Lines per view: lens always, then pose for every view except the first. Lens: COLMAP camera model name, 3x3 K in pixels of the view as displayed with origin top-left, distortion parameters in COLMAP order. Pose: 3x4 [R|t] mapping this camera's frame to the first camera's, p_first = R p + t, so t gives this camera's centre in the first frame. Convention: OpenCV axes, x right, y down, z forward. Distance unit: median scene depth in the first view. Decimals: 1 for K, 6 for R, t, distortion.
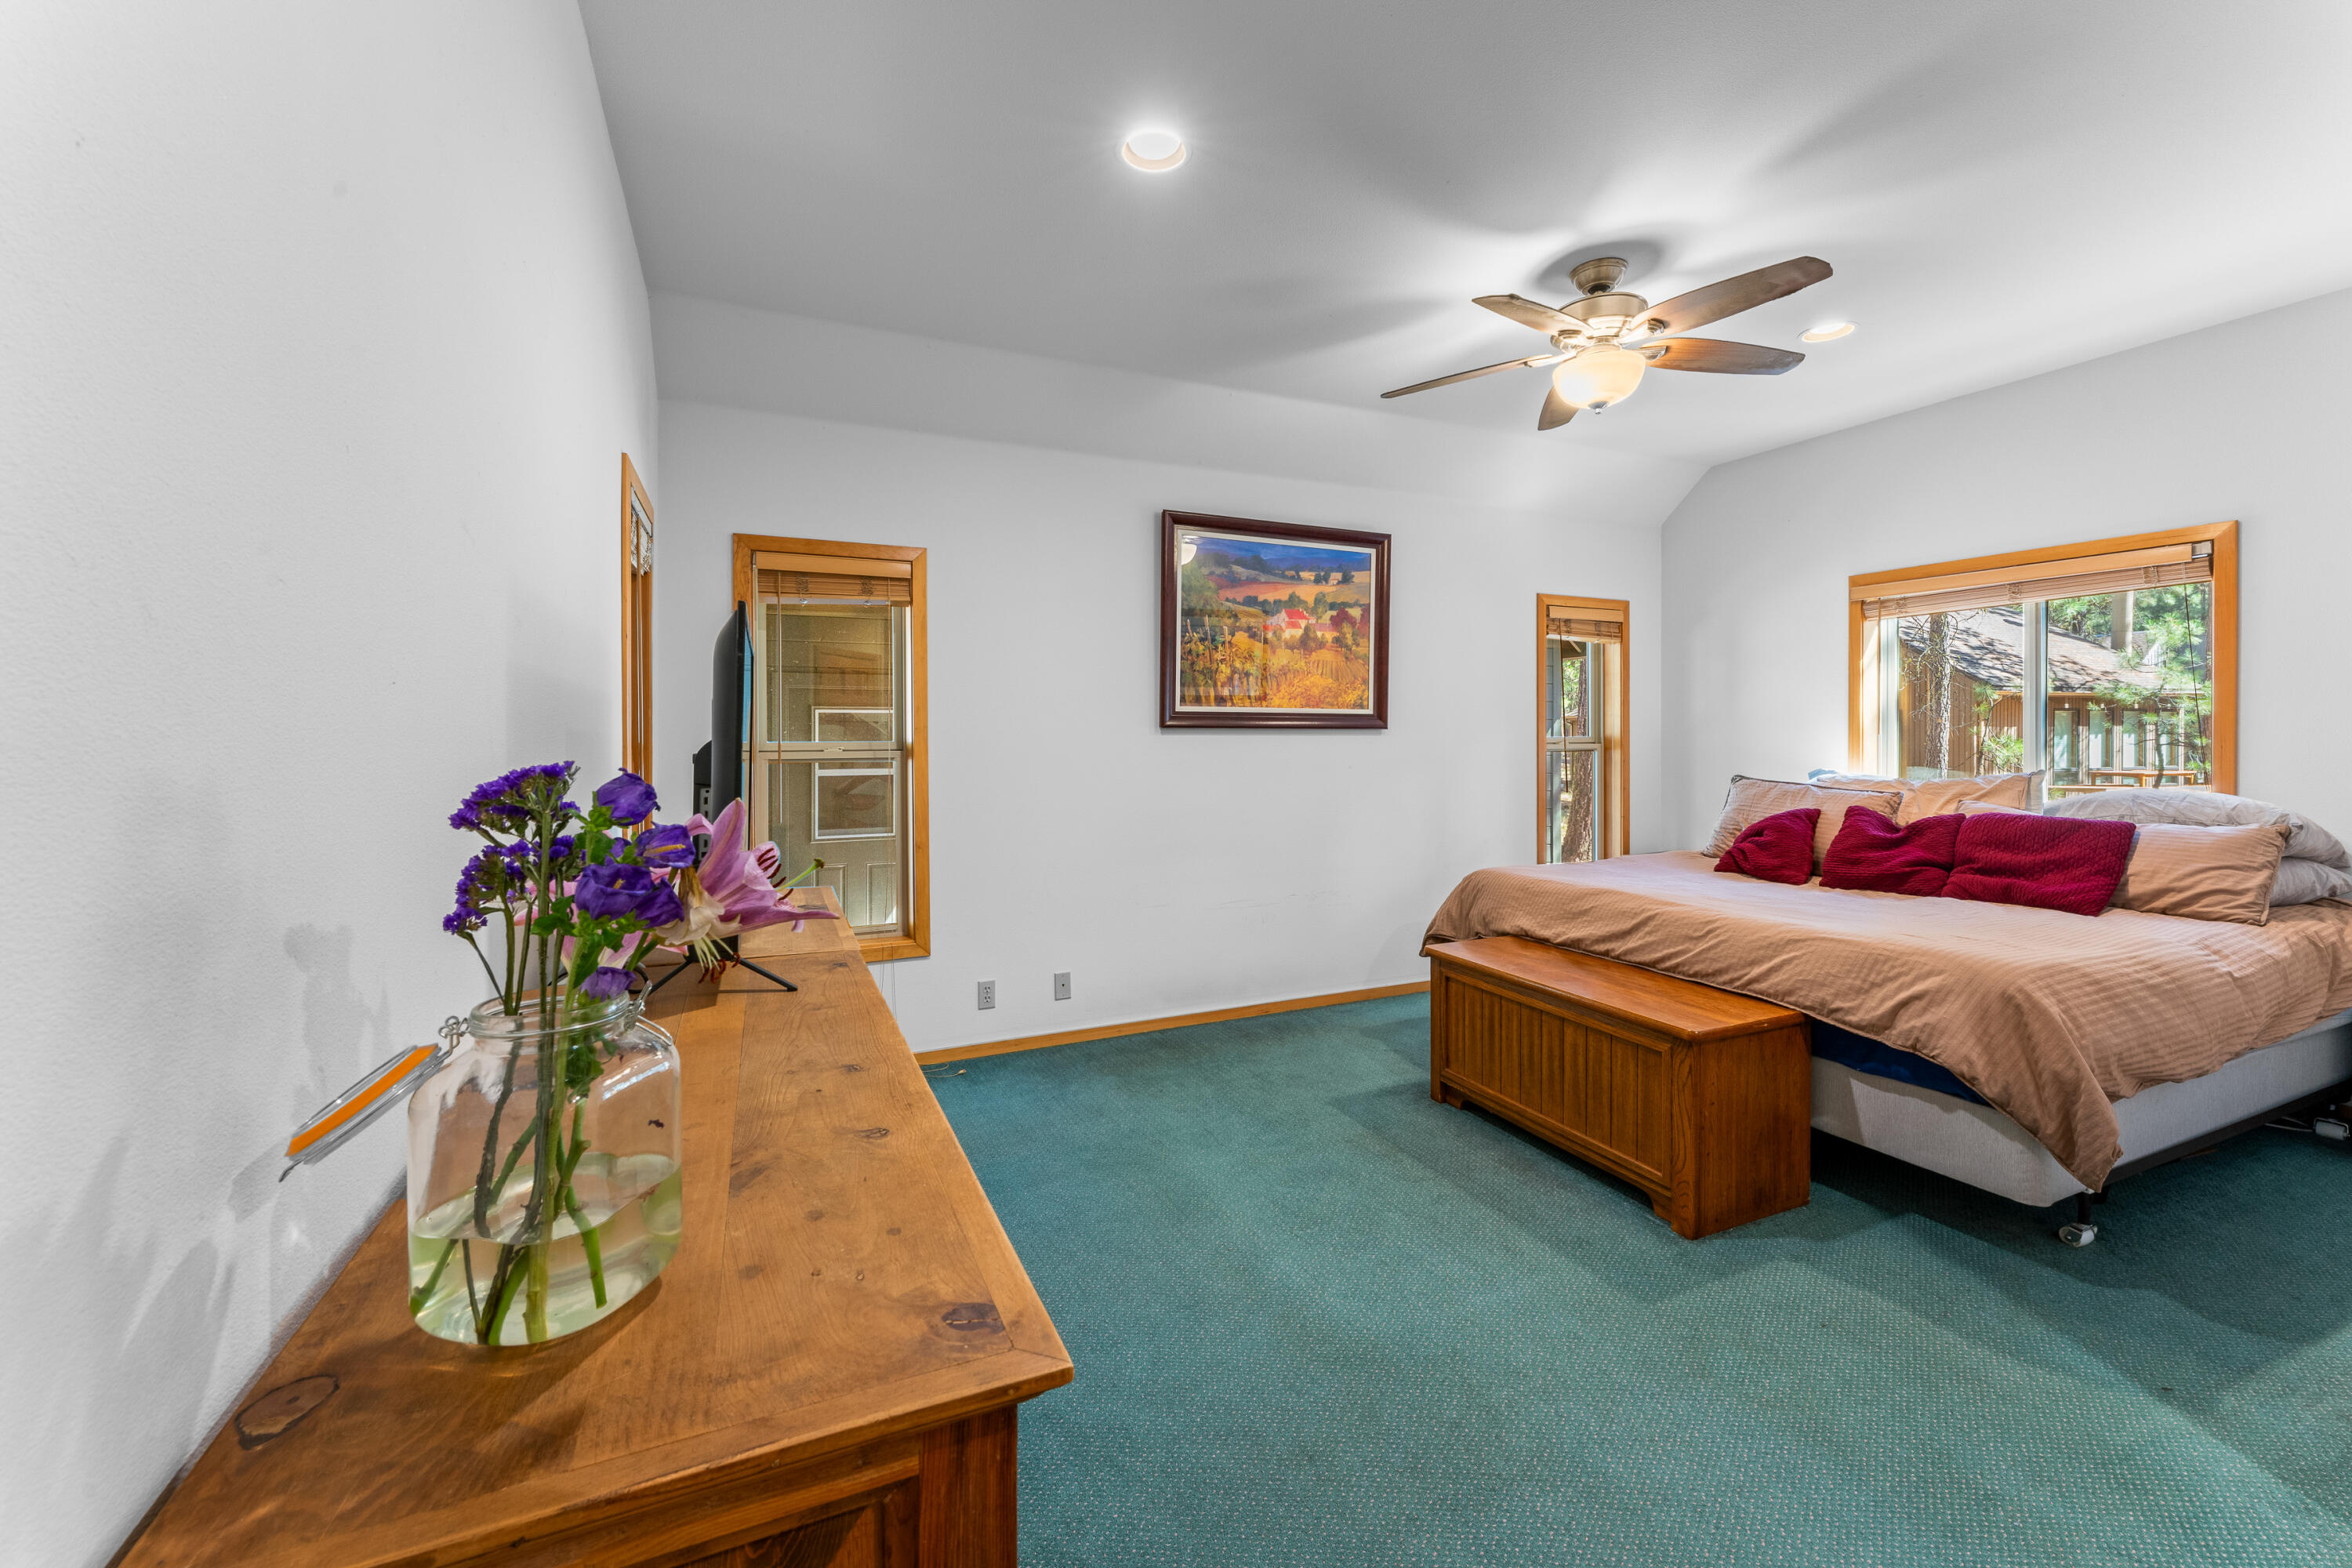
lens RADIAL K [[950.4, 0, 1169.1], [0, 950.4, 760.3], [0, 0, 1]] dist [0.000356, -0.000124]
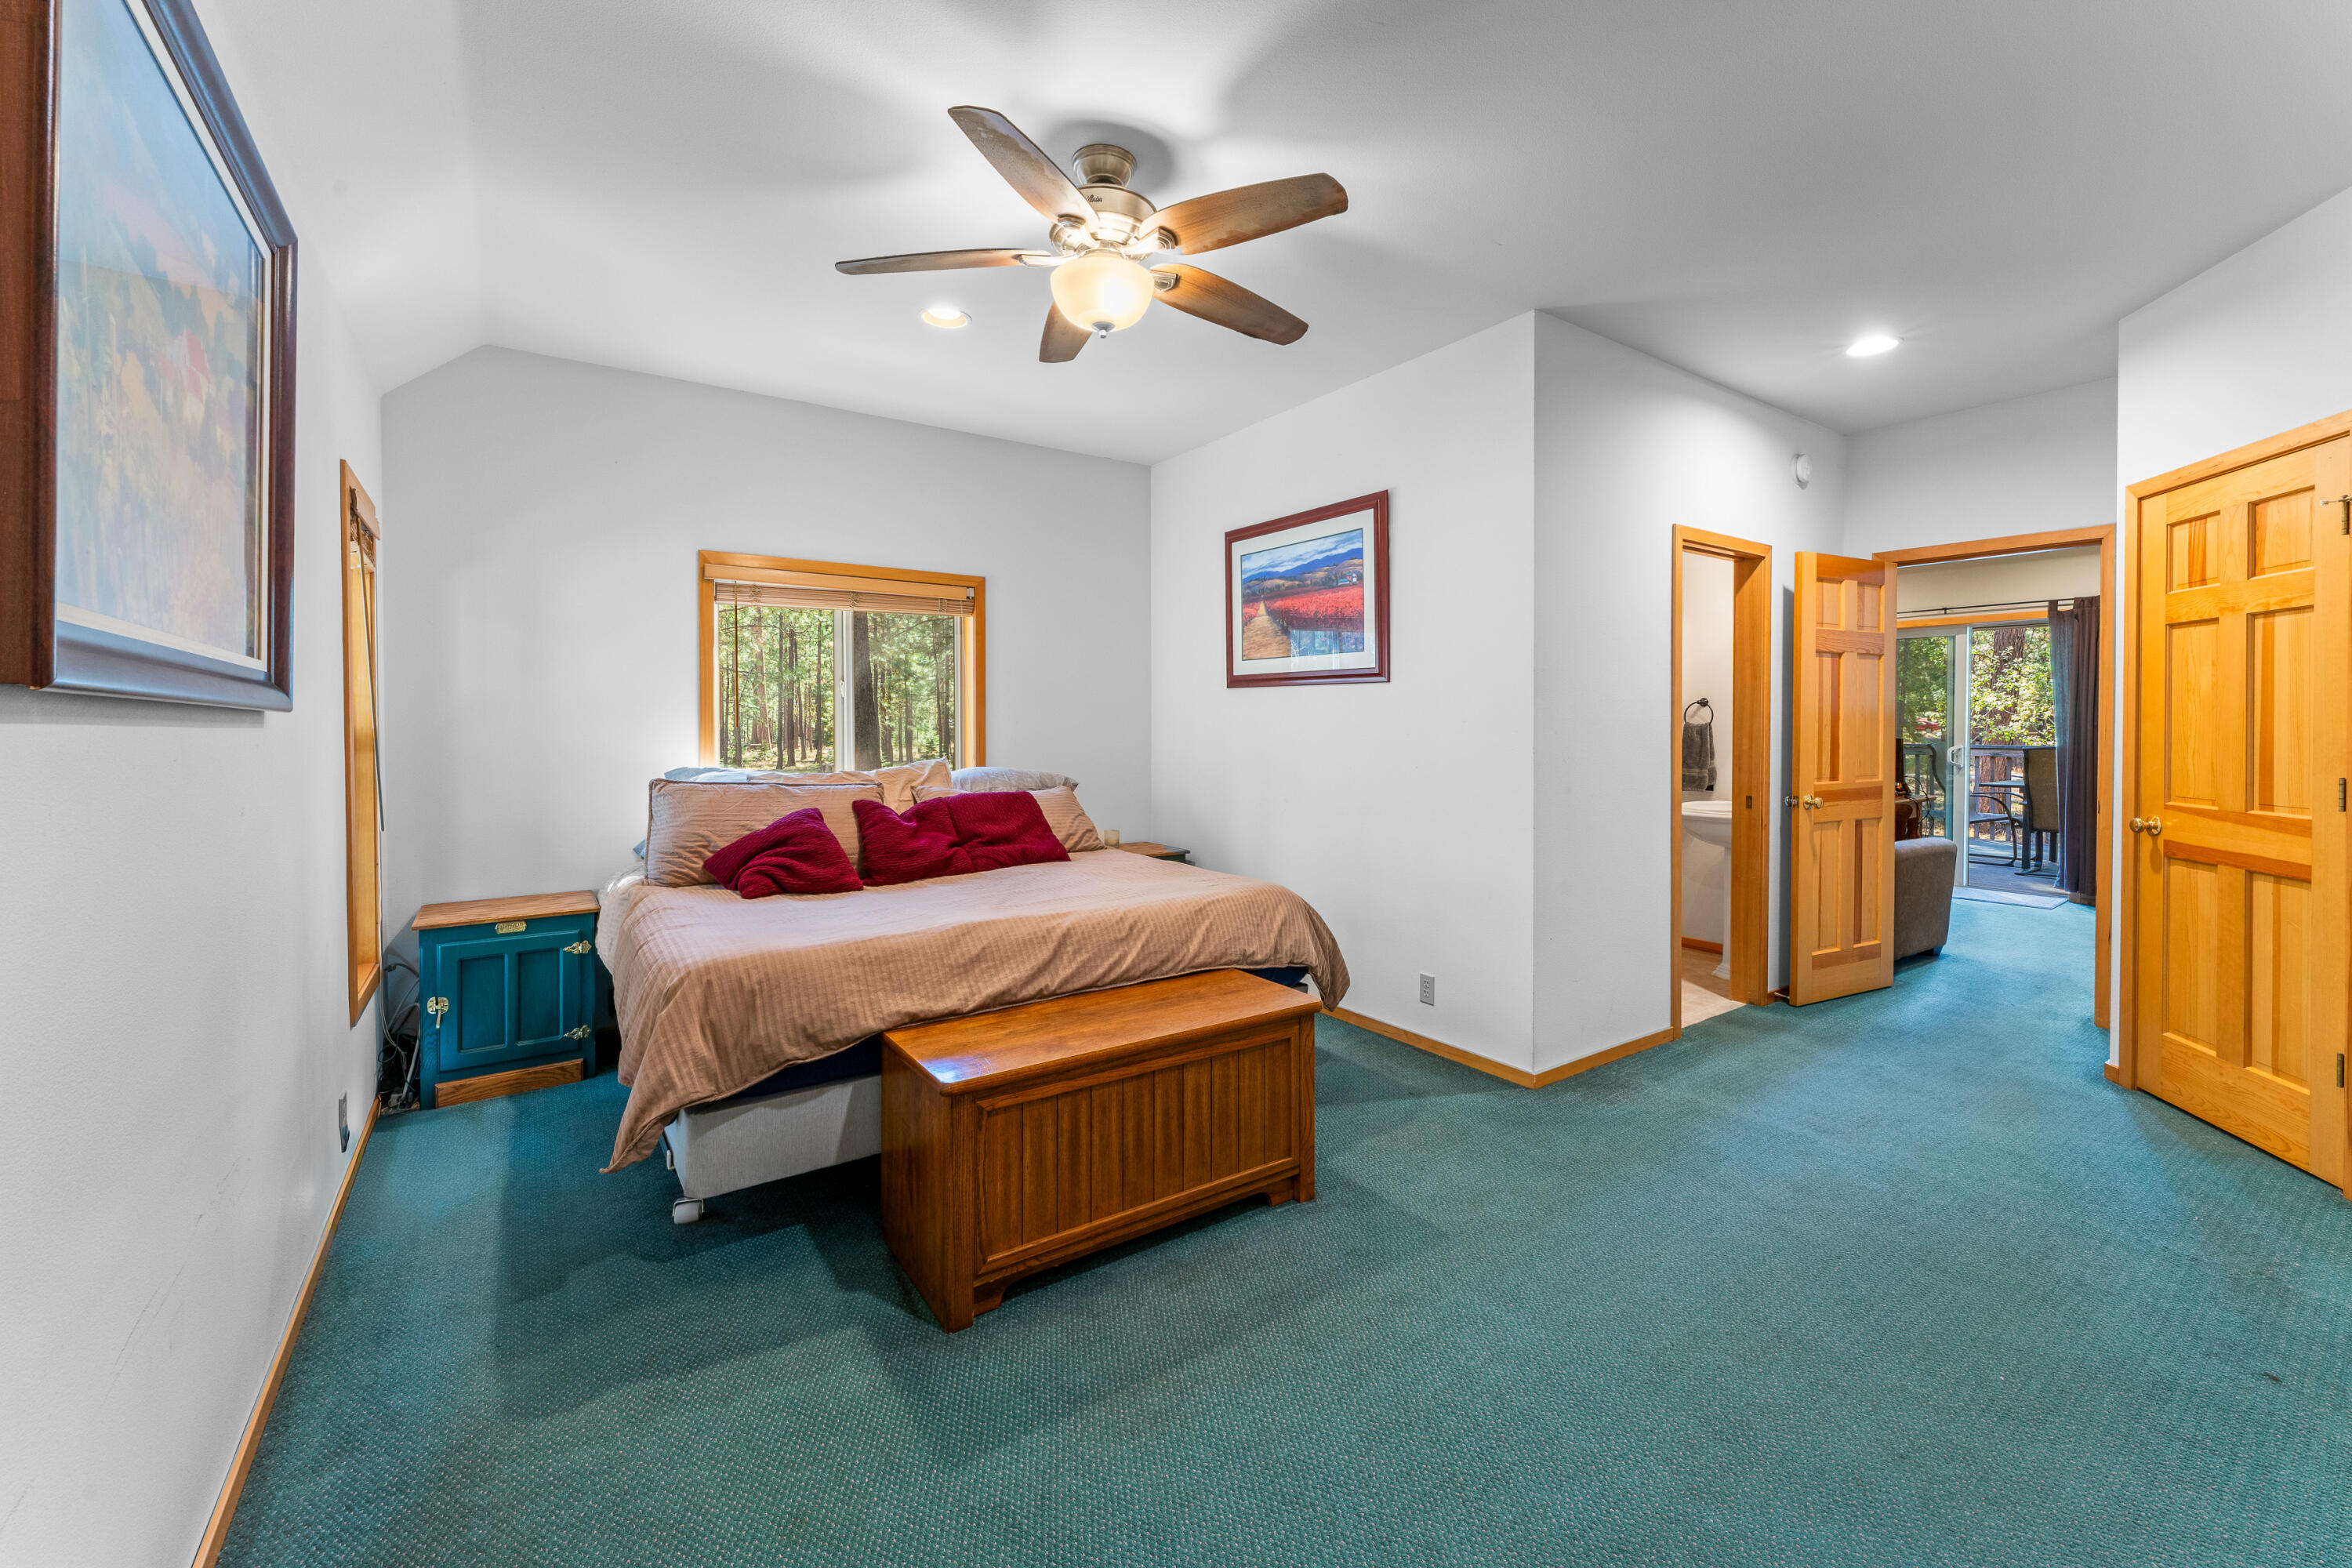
lens RADIAL K [[950.4, 0, 1169.1], [0, 950.4, 760.3], [0, 0, 1]] dist [0.000356, -0.000124]
pose [[-0.179648, -0.025254, 0.983407, -0.384349], [0.036511, 0.998810, 0.032320, -0.019847], [-0.983053, 0.041712, -0.178512, 1.129367]]
